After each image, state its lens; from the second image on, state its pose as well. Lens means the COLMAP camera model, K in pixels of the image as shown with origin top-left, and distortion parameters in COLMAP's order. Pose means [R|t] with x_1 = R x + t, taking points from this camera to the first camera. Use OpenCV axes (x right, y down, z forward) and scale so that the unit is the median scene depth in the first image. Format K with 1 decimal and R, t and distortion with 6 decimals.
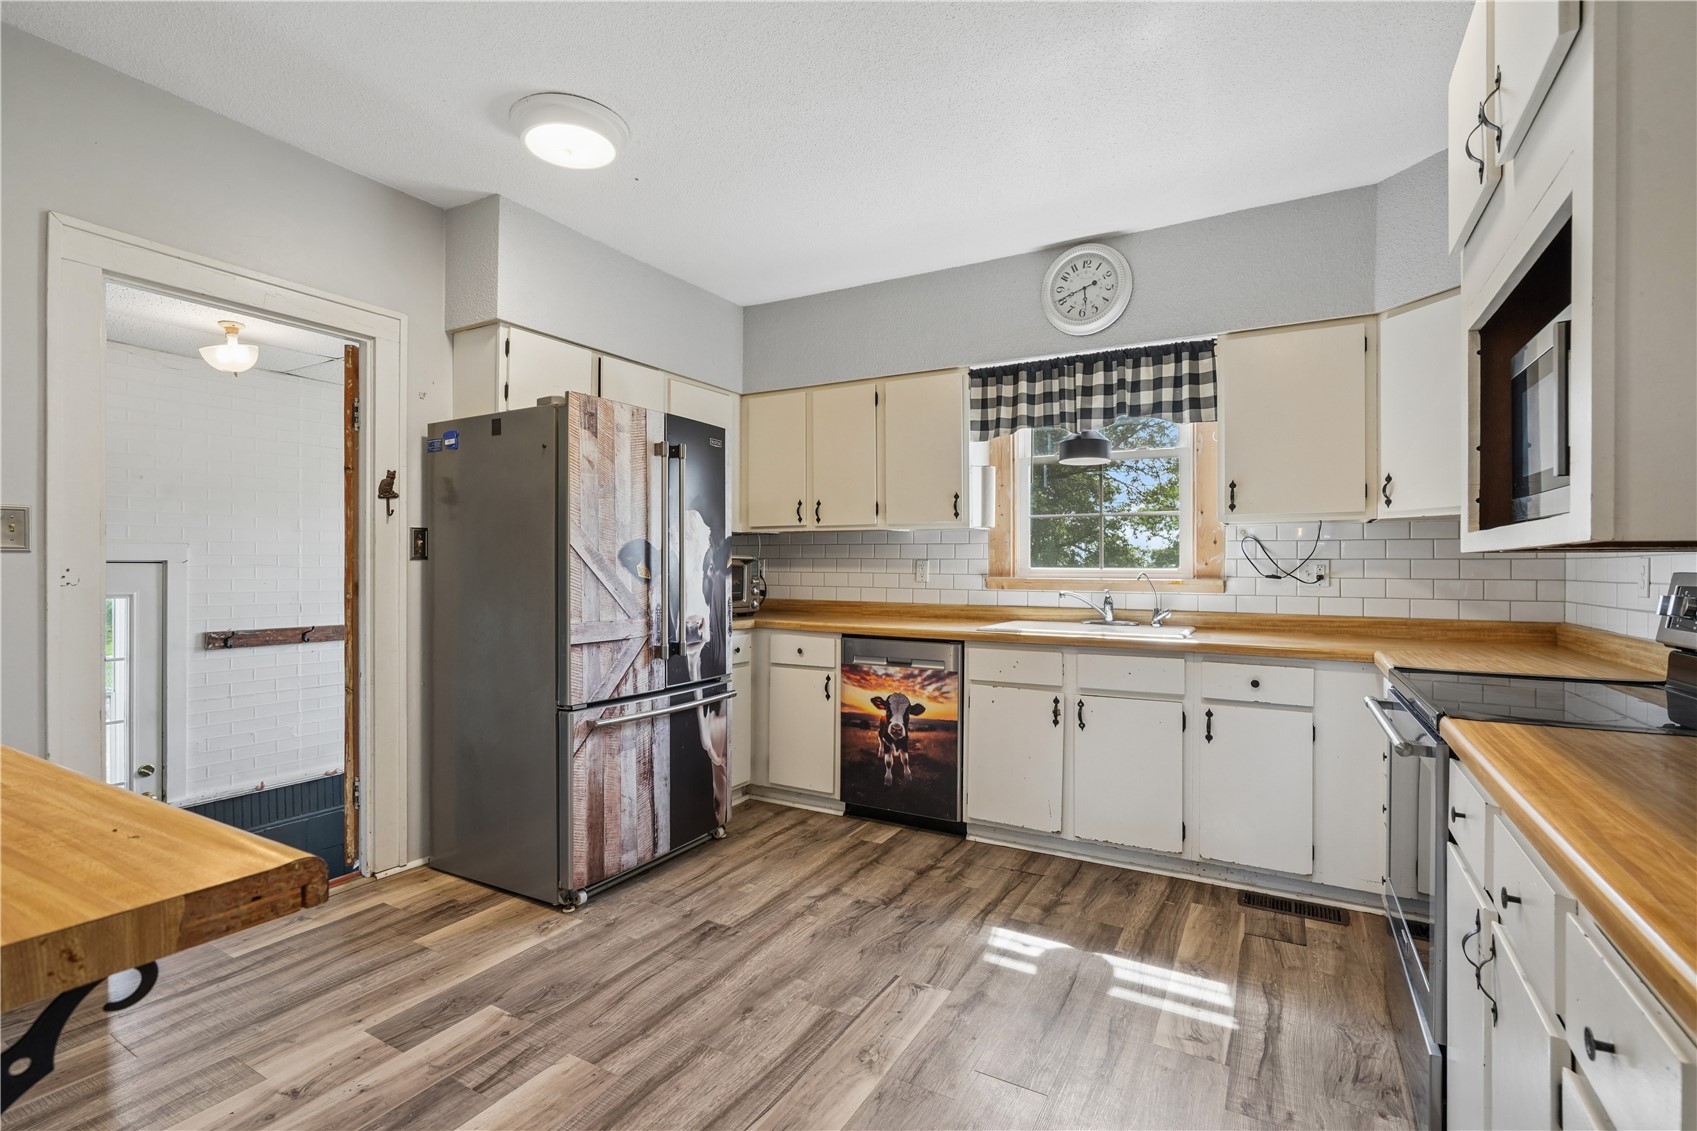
lens RADIAL K [[781.3, 0, 845.1], [0, 781.3, 563.8], [0, 0, 1]] dist [-0.013264, 0.002808]
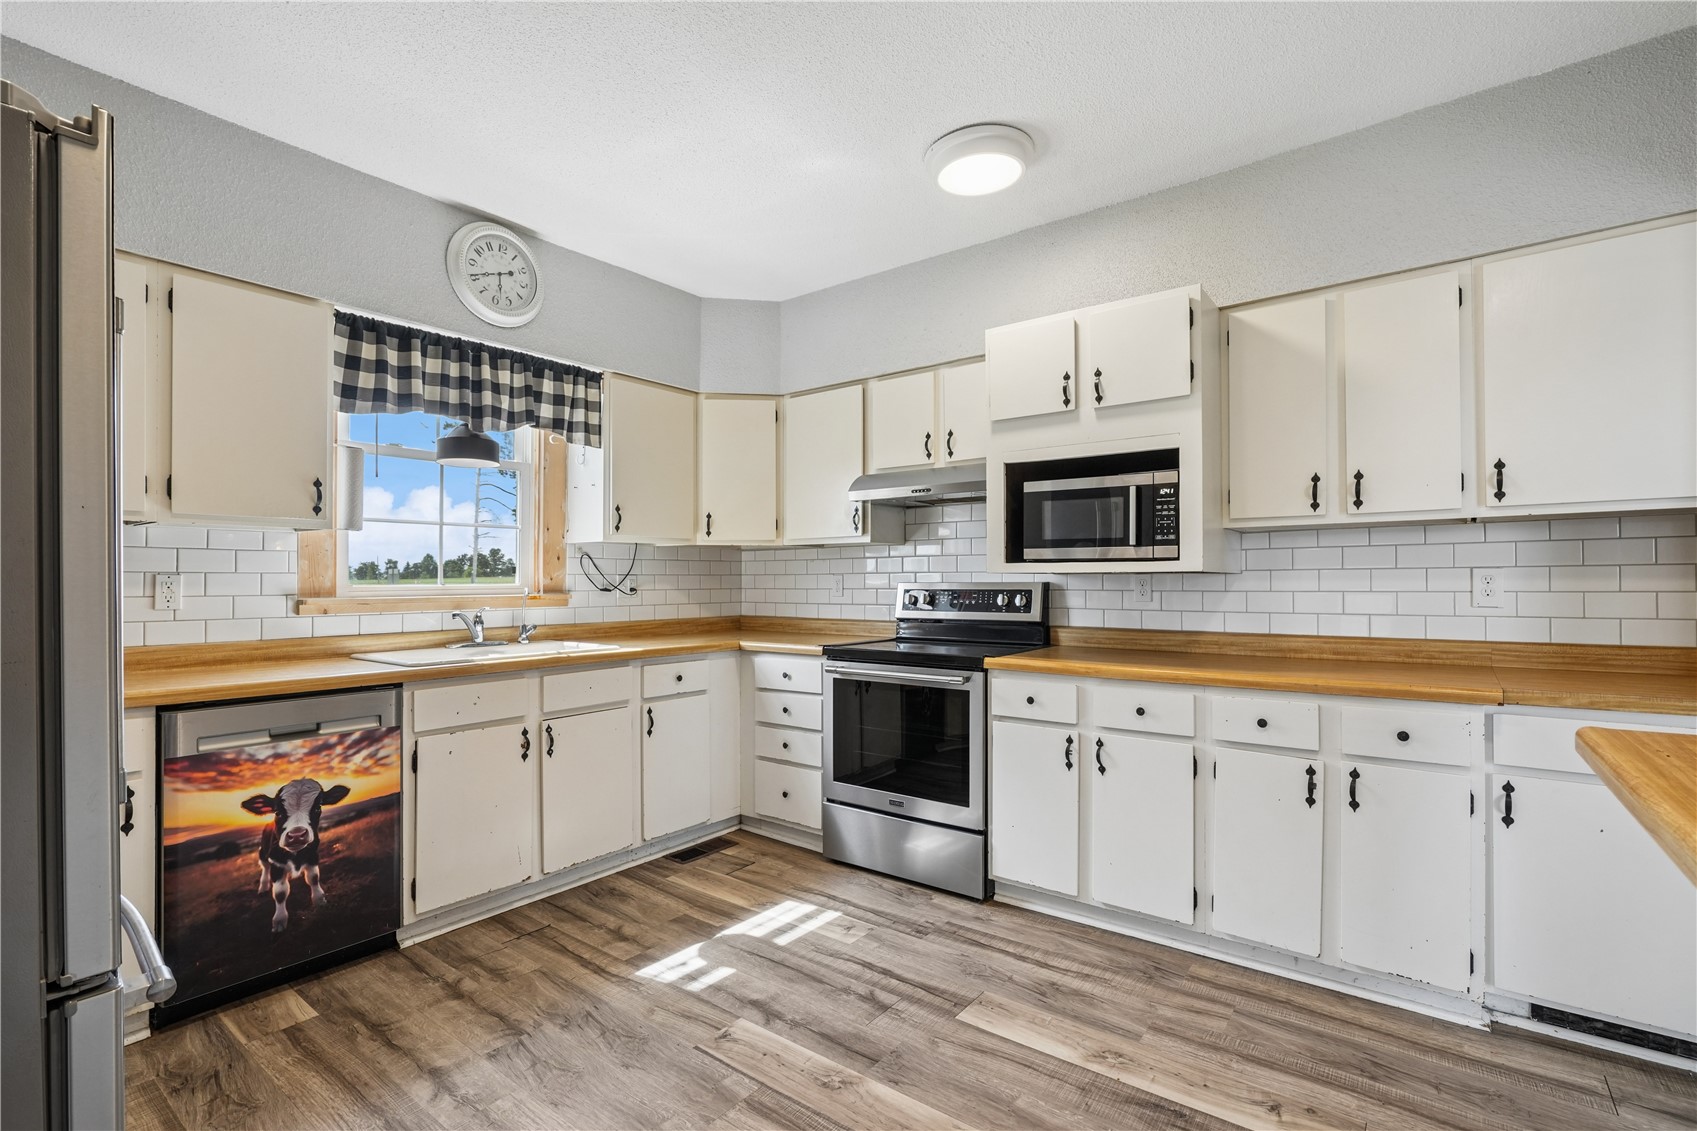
lens RADIAL K [[781.3, 0, 843.3], [0, 781.3, 573.1], [0, 0, 1]] dist [-0.013264, 0.002808]
pose [[0.139724, 0.005225, 0.990177, -0.536017], [0.004236, 0.999974, -0.005874, 0.000056], [-0.990181, 0.005015, 0.139698, 0.487501]]
